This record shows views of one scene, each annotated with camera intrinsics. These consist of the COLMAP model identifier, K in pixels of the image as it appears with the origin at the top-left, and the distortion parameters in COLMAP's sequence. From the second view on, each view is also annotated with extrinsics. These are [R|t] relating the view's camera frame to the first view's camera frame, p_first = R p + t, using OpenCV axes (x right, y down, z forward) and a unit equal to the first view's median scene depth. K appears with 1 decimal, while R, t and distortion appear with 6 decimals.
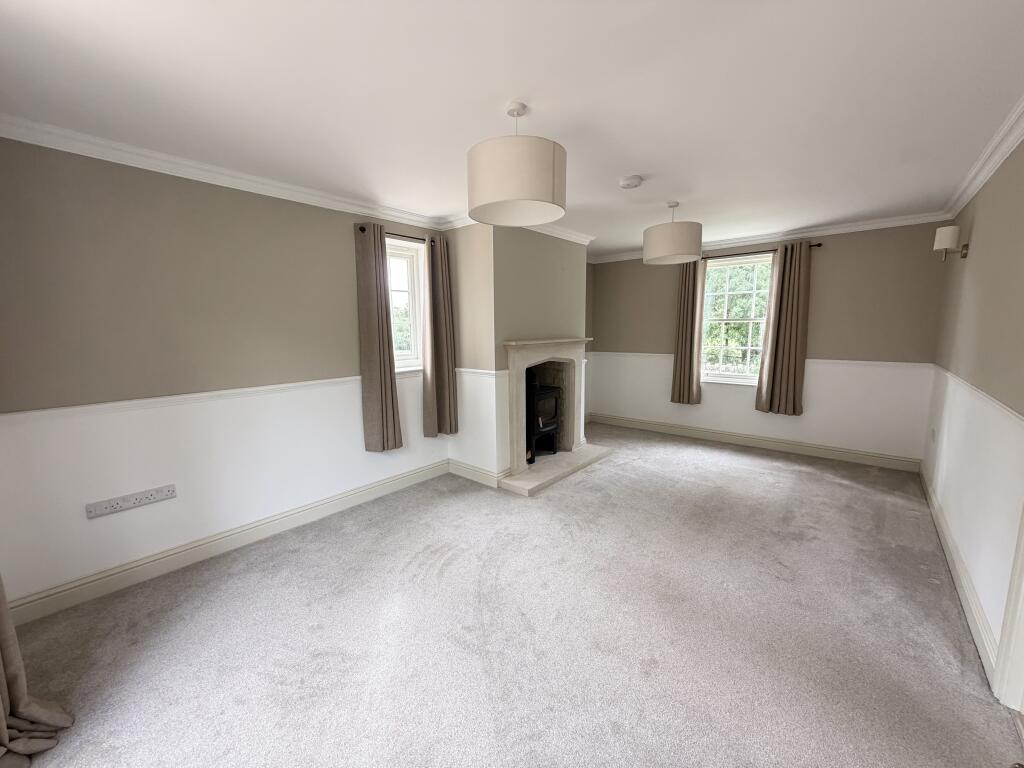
lens RADIAL K [[406.2, 0, 513.6], [0, 406.2, 386.6], [0, 0, 1]] dist [0.001889, -0.000713]
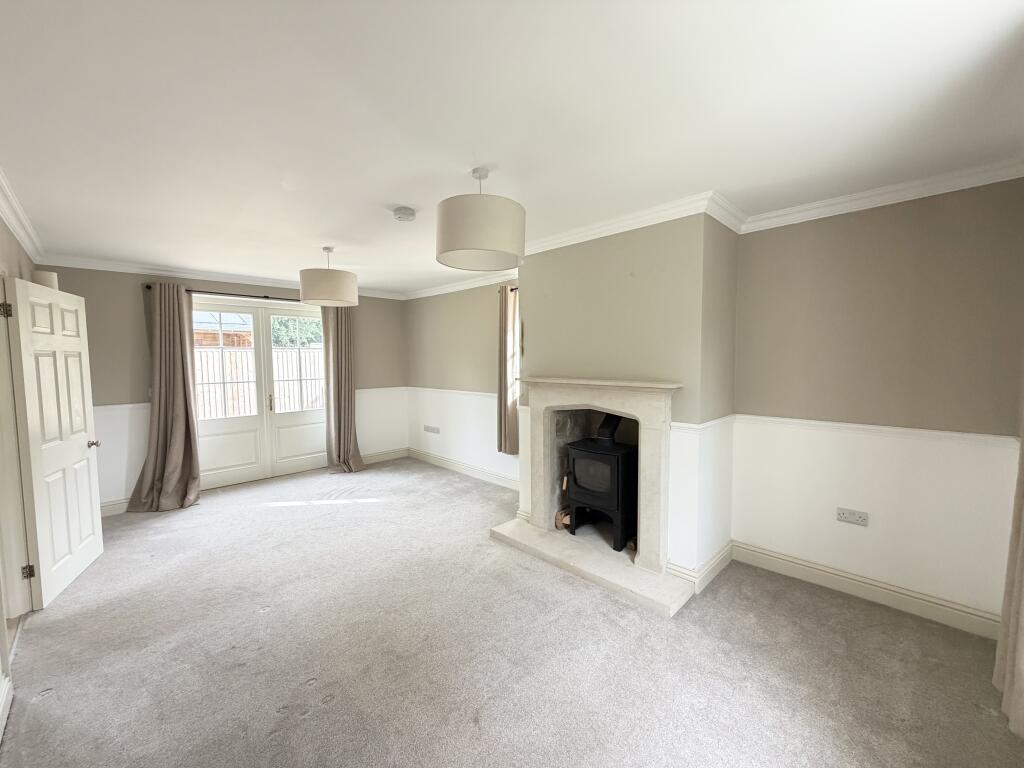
lens RADIAL K [[406.2, 0, 513.5], [0, 406.2, 384.5], [0, 0, 1]] dist [0.001889, -0.000713]
pose [[-0.070865, 0.077171, -0.994496, 0.875838], [-0.137968, 0.986661, 0.086394, -0.160399], [0.987898, 0.143331, -0.059273, 0.959315]]
